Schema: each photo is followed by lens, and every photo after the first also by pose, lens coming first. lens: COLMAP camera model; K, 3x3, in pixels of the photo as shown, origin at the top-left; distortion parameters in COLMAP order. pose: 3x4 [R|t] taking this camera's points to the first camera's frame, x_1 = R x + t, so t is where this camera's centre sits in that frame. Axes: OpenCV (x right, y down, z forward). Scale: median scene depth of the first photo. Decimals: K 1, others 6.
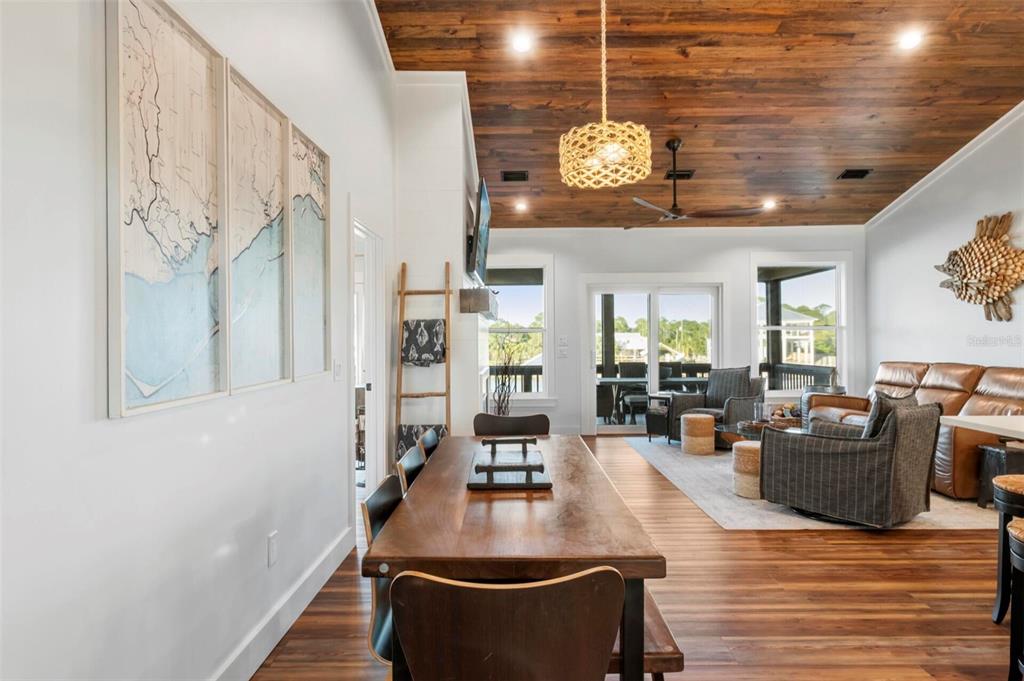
lens RADIAL K [[601.0, 0, 512.0], [0, 601.0, 340.5], [0, 0, 1]] dist [-0.003445, -0.001108]
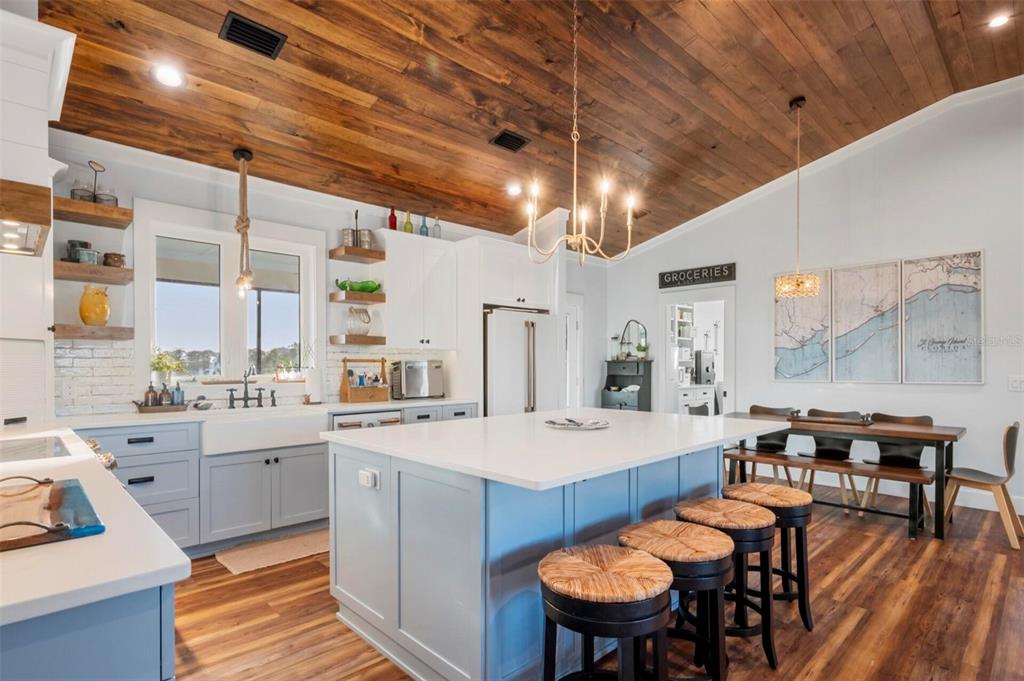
lens RADIAL K [[522.2, 0, 513.5], [0, 522.2, 364.5], [0, 0, 1]] dist [0.000169, 0.000024]
pose [[-0.717422, 0.007206, -0.696601, 1.728189], [0.005429, 0.999974, 0.004753, -0.009880], [0.696617, -0.000372, -0.717443, 1.221627]]
